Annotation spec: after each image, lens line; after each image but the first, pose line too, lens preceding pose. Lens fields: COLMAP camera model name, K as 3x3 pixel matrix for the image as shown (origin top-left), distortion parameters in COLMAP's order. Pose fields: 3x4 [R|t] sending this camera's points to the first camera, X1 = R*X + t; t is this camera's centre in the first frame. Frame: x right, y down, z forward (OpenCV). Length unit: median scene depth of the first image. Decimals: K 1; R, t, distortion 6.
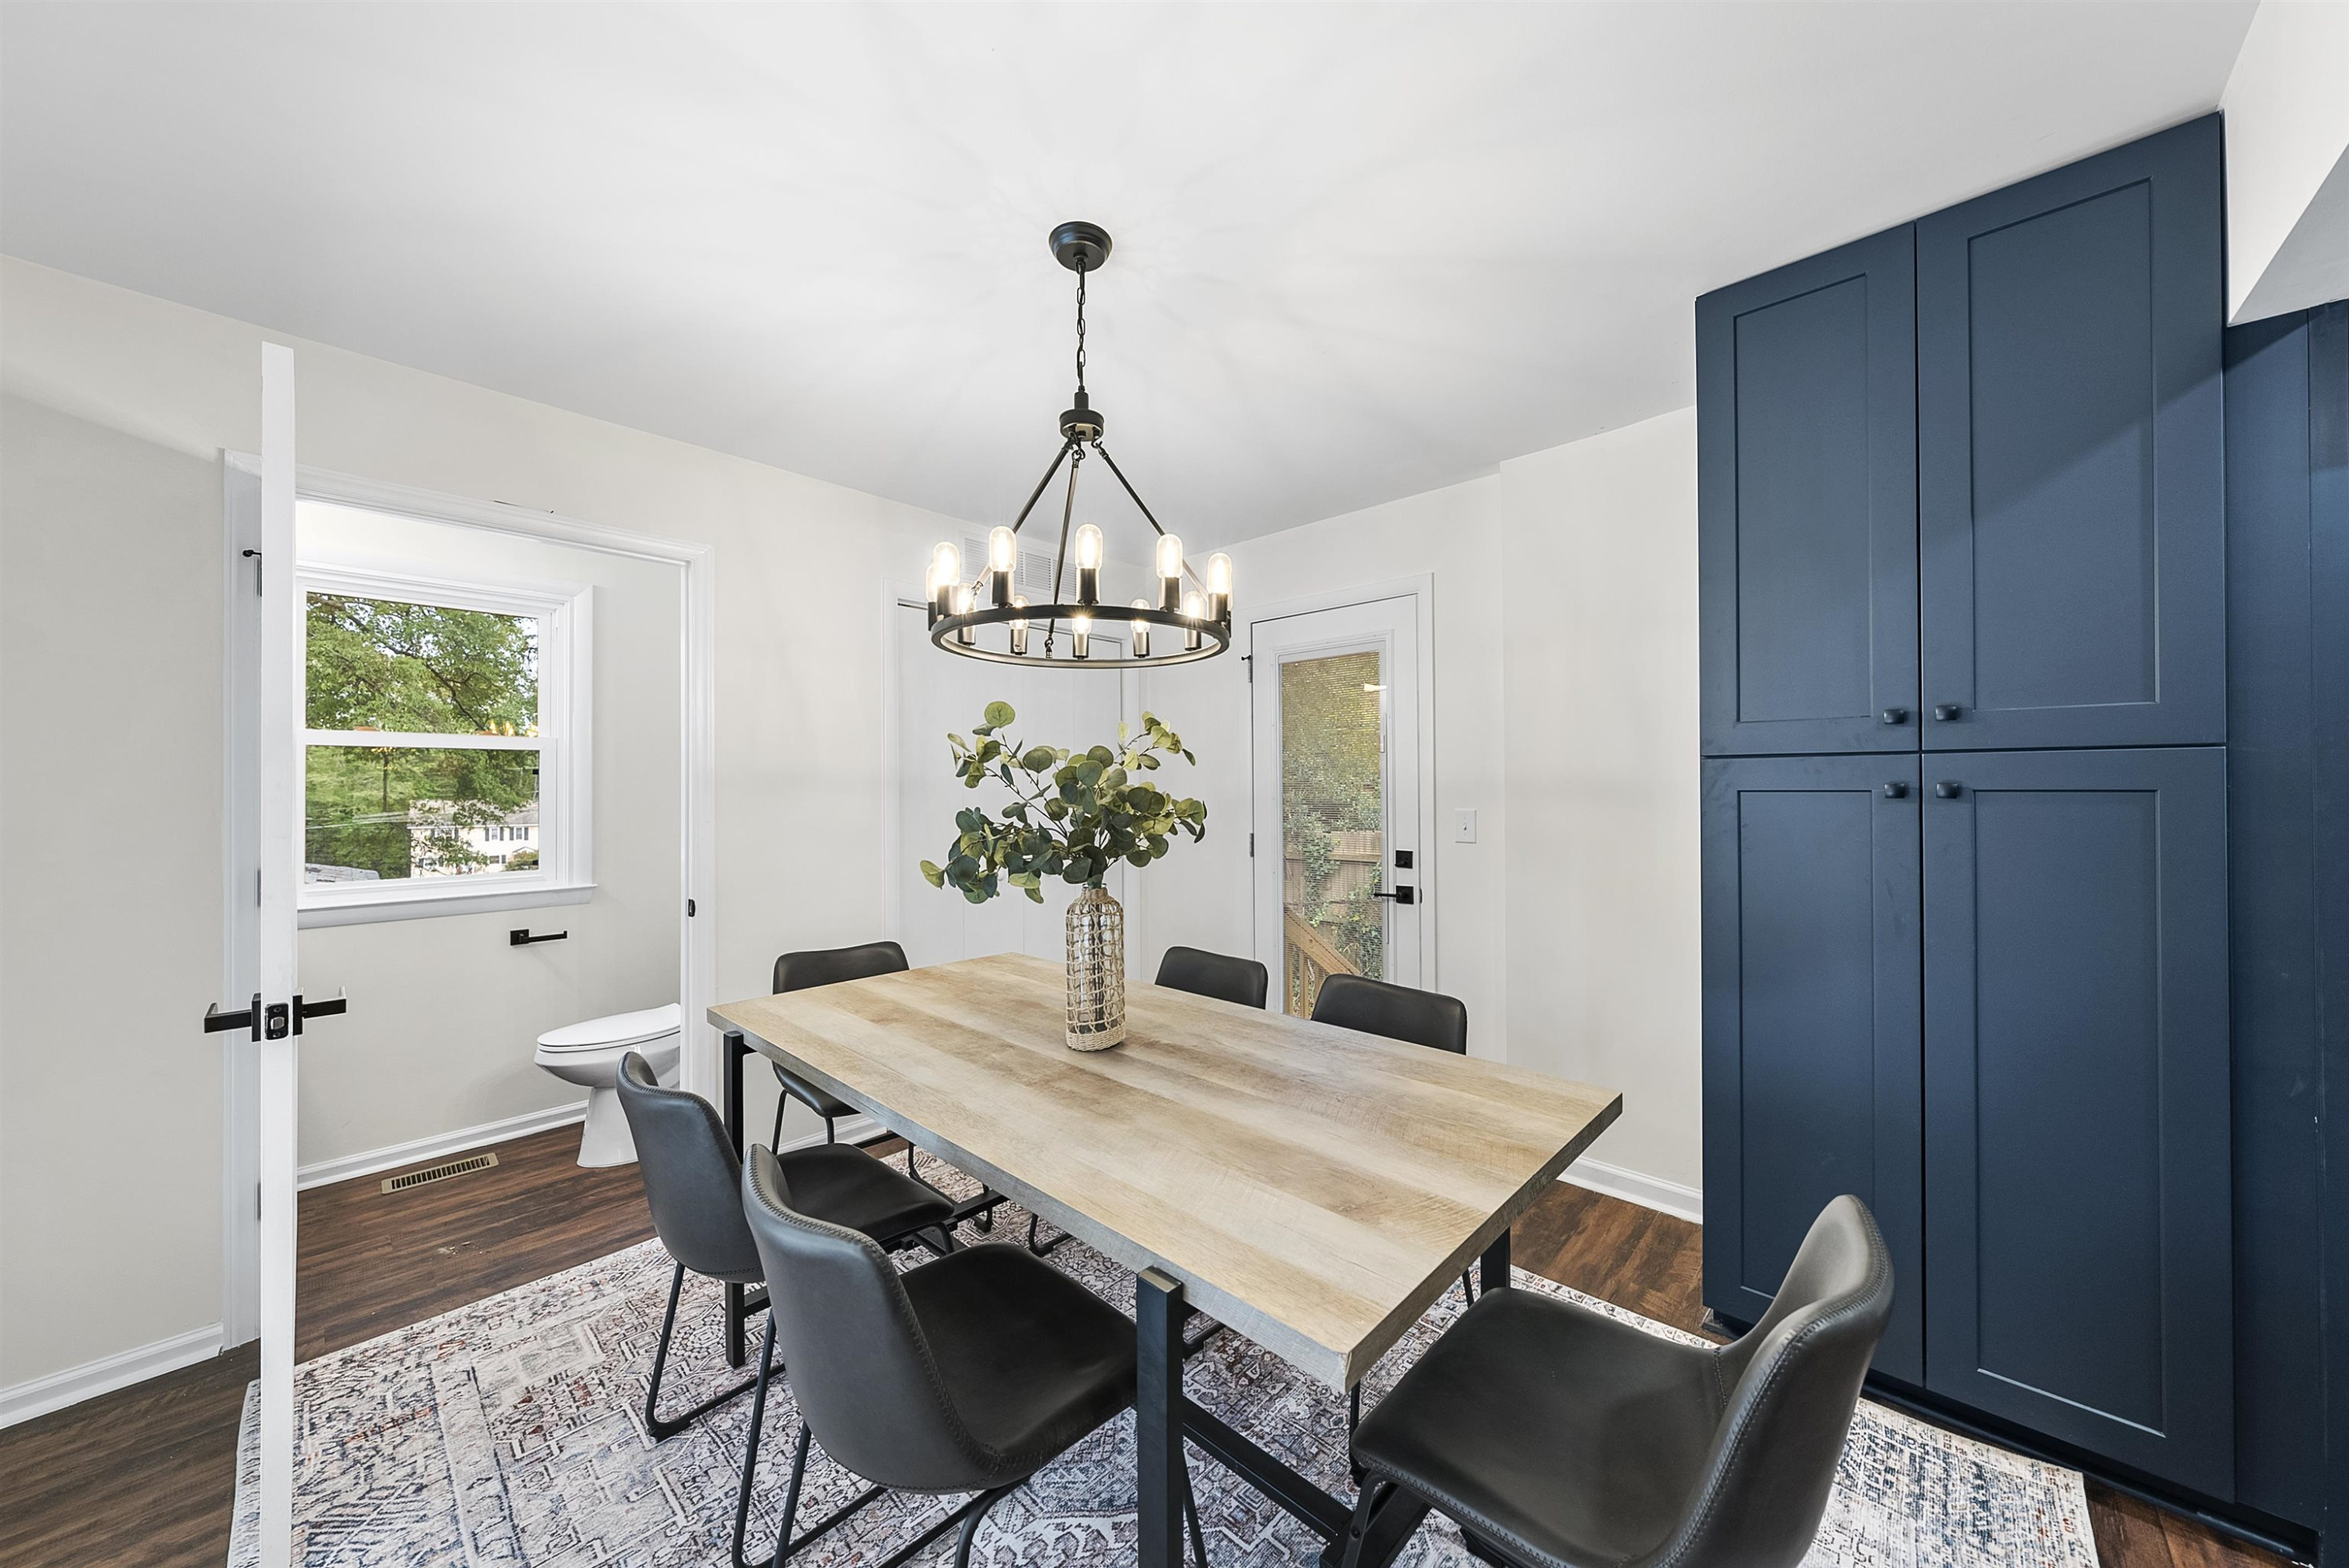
lens RADIAL K [[816.5, 0, 1174.5], [0, 816.5, 784.0], [0, 0, 1]] dist [-0.002208, -0.000198]
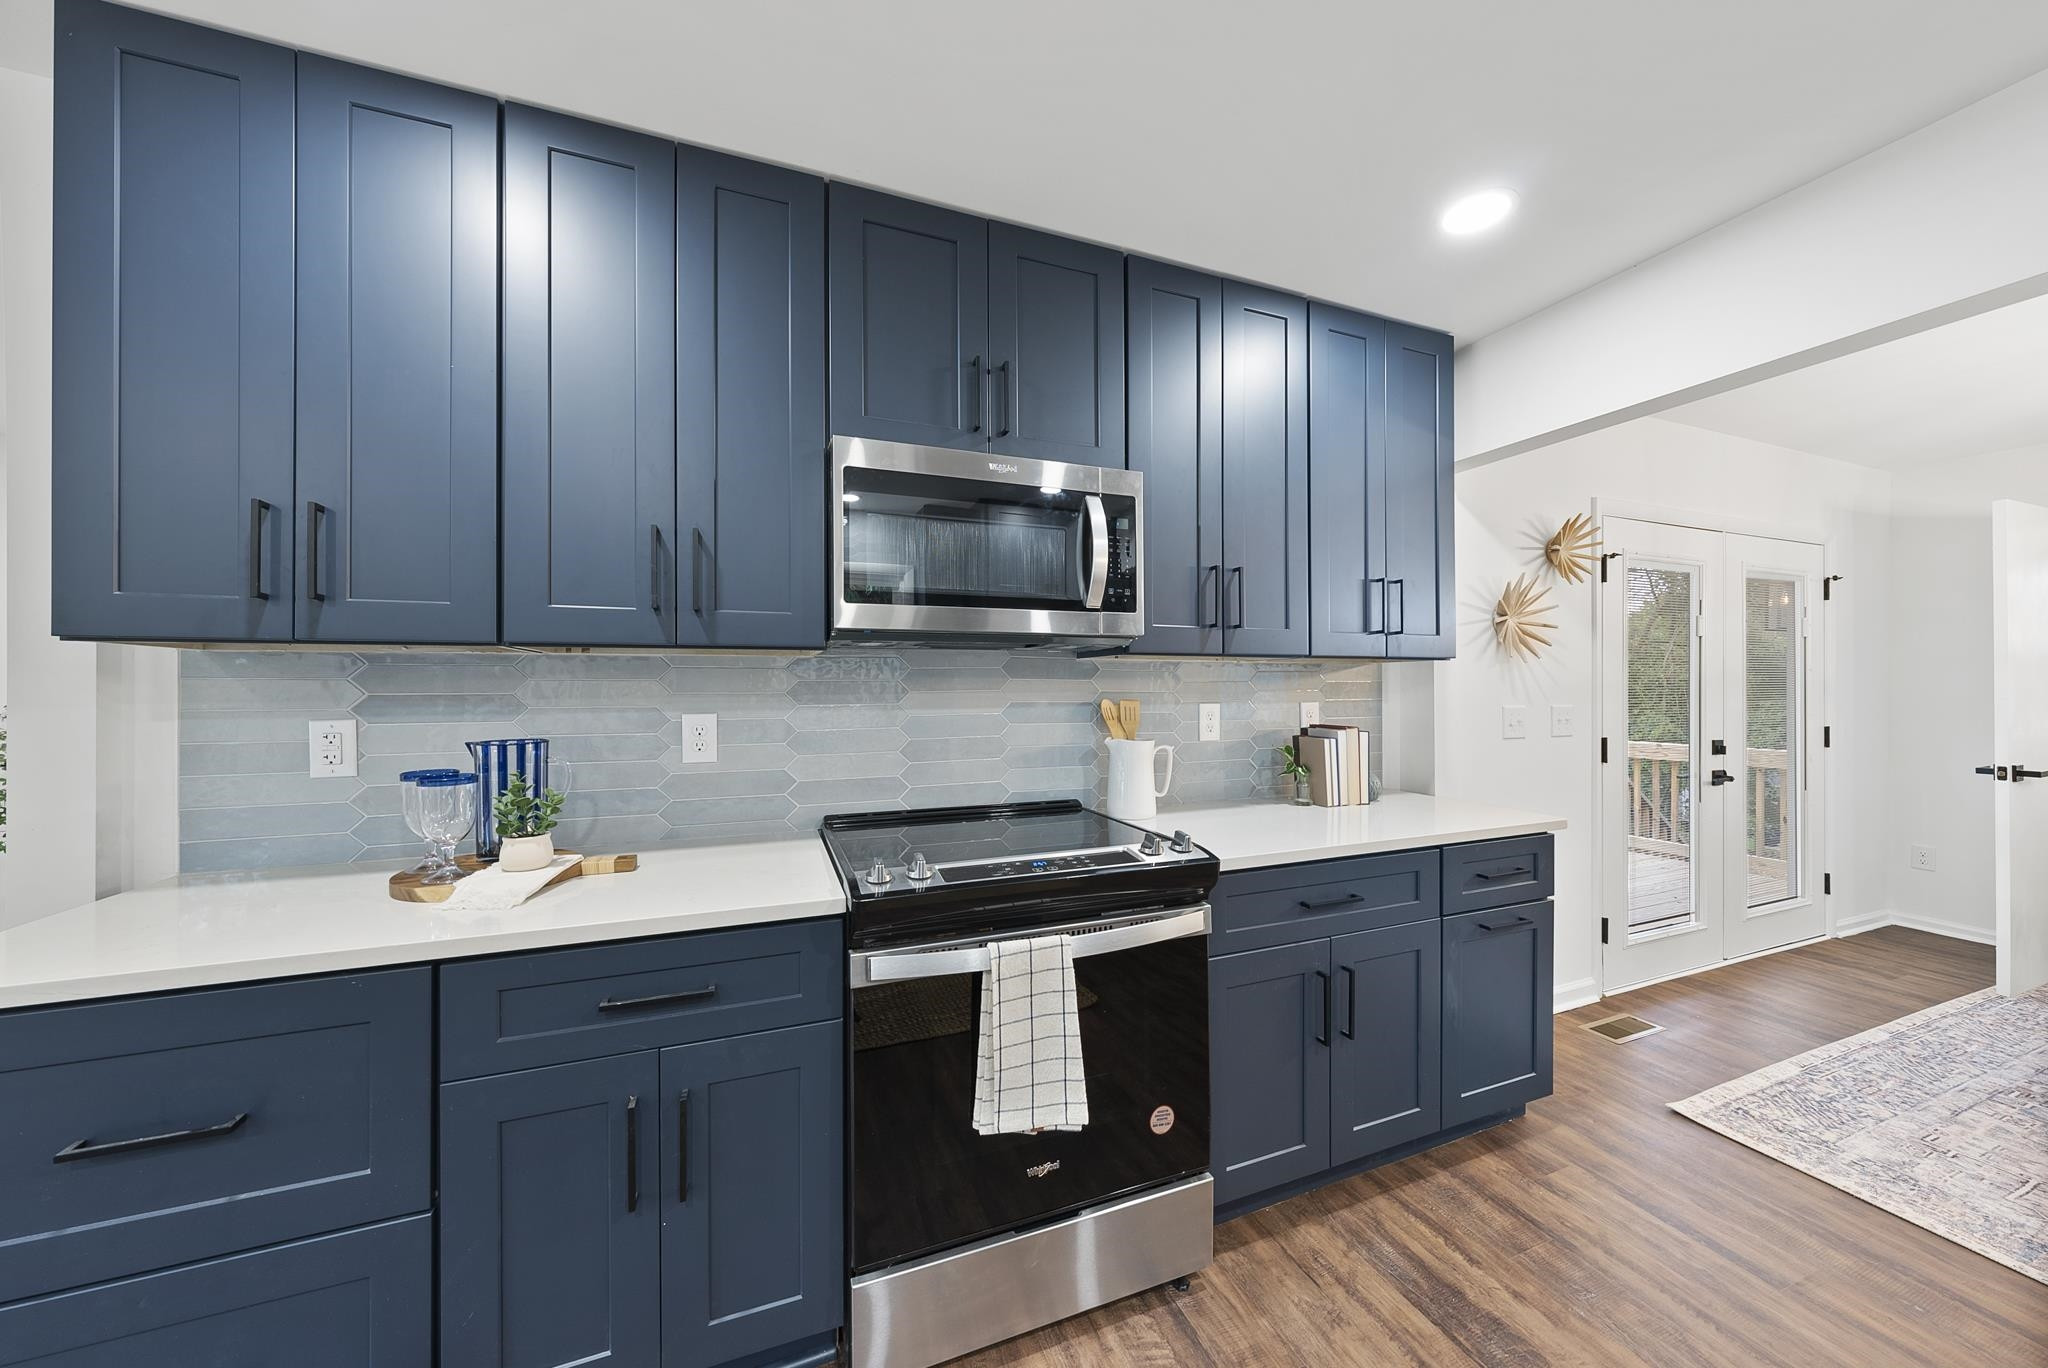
lens RADIAL K [[701.2, 0, 1024.0], [0, 701.2, 684.0], [0, 0, 1]] dist [-0.003018, 0.000346]
pose [[-0.435791, 0.004098, -0.900039, 1.686398], [0.010789, 0.999942, -0.000671, -0.010131], [0.899983, -0.010003, -0.435810, -0.604210]]
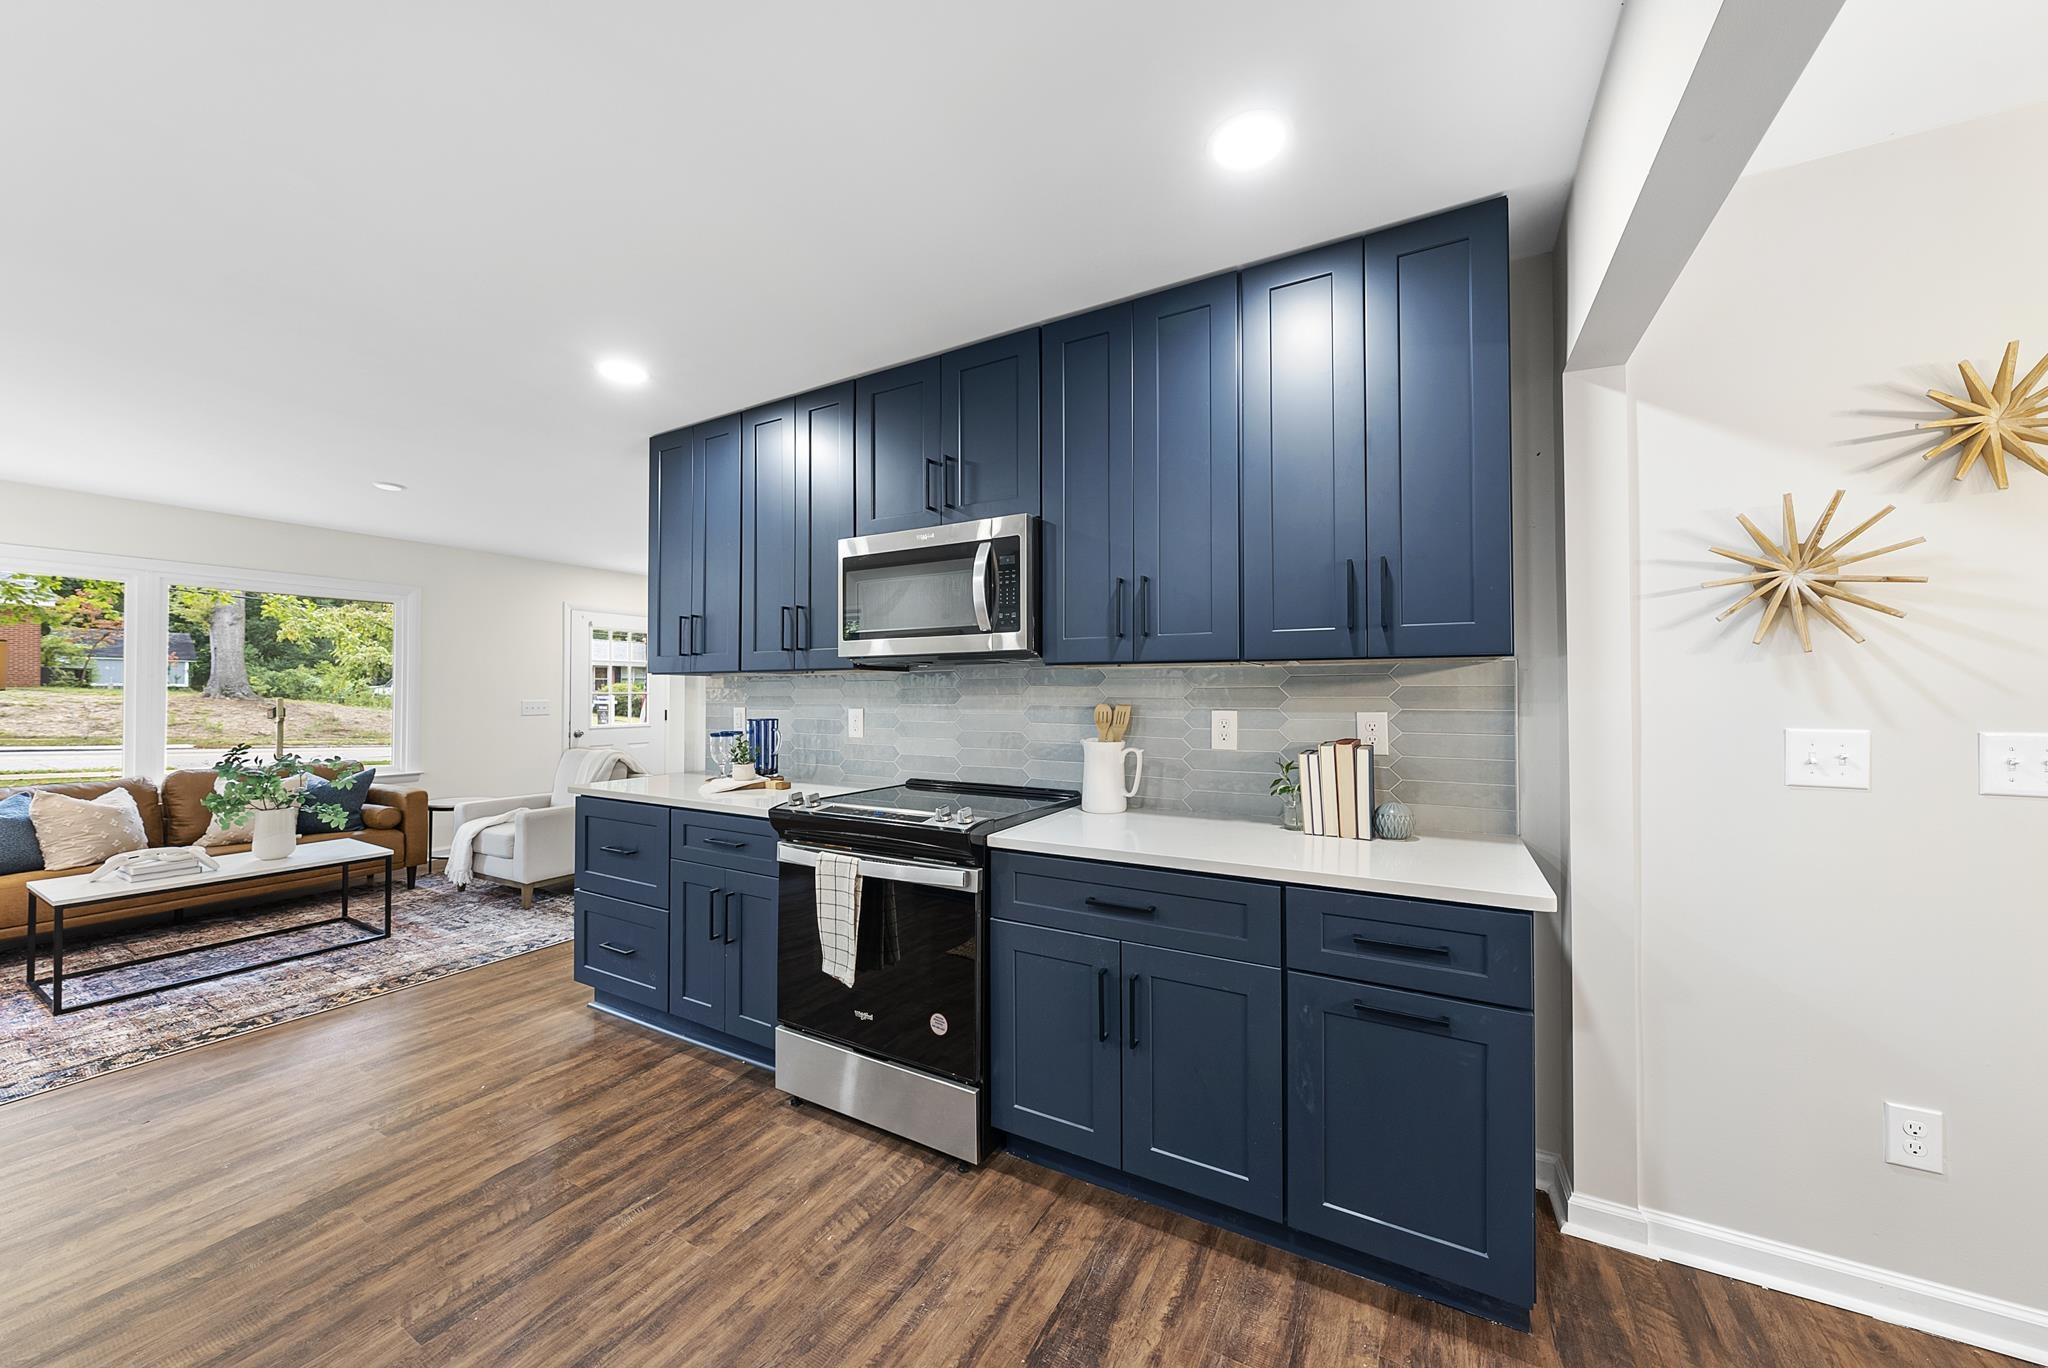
lens RADIAL K [[711.9, 0, 1024.0], [0, 711.9, 684.0], [0, 0, 1]] dist [-0.002208, -0.000198]
pose [[-0.970761, 0.002590, -0.240033, 0.968778], [0.007180, 0.999808, -0.018253, 0.002613], [0.239940, -0.019443, -0.970593, 0.334418]]
